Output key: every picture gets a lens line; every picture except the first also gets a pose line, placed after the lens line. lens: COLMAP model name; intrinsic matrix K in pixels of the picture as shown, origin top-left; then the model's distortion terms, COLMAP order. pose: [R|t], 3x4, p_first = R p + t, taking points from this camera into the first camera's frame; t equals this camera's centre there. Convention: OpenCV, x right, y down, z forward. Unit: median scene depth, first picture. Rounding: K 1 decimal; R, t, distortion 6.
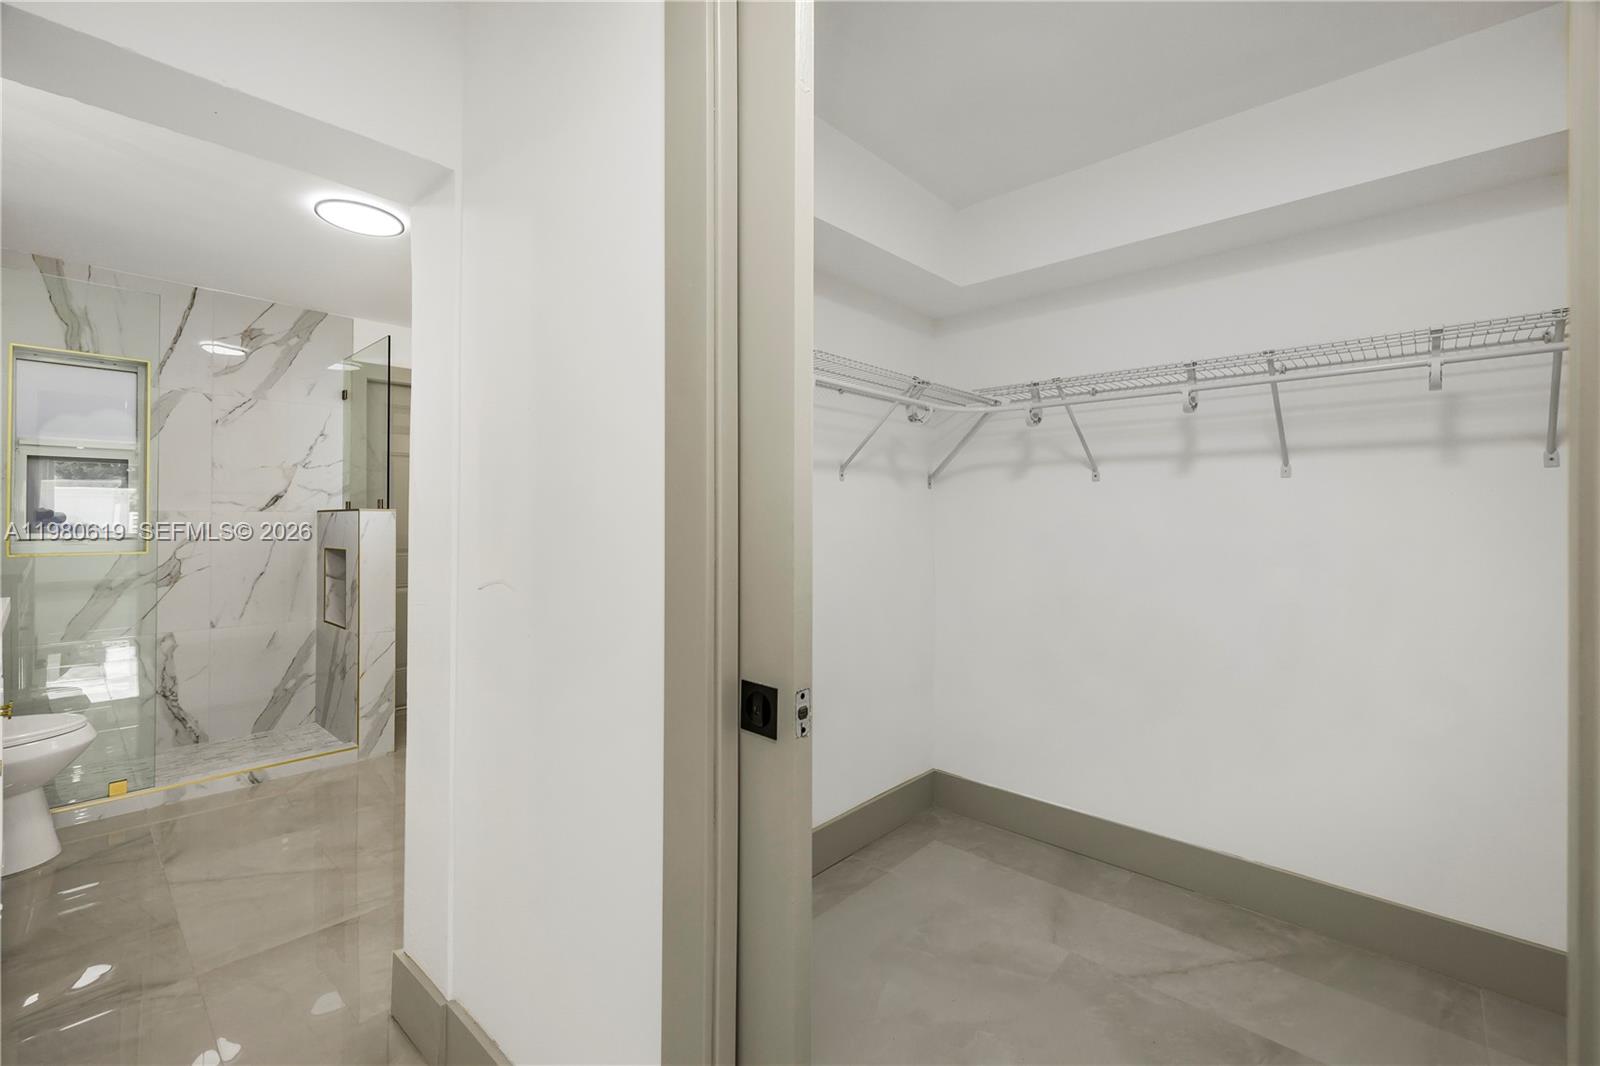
lens RADIAL K [[683.1, 0, 802.6], [0, 683.1, 517.4], [0, 0, 1]] dist [0.001308, 0.000884]
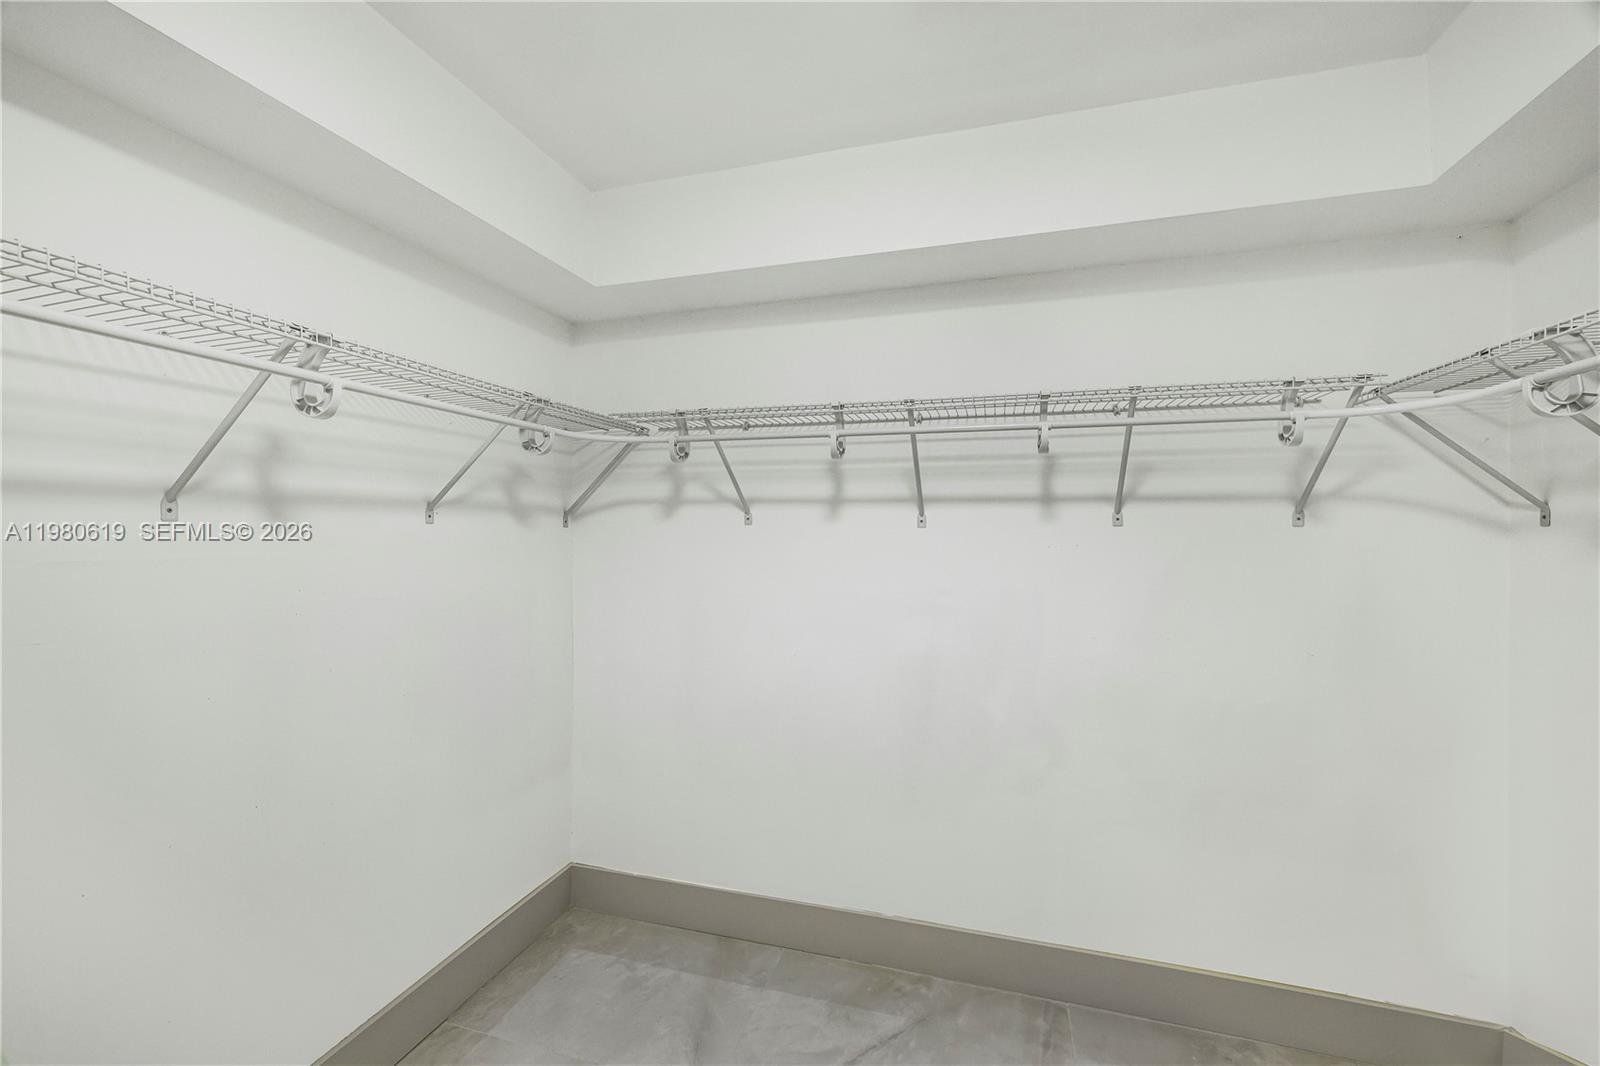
lens RADIAL K [[665.9, 0, 798.8], [0, 665.9, 532.3], [0, 0, 1]] dist [-0.000544, 0.000688]
pose [[0.900893, -0.002105, 0.434037, 0.110518], [-0.001232, 0.999972, 0.007407, -0.052239], [-0.434040, -0.007207, 0.900865, 0.181440]]
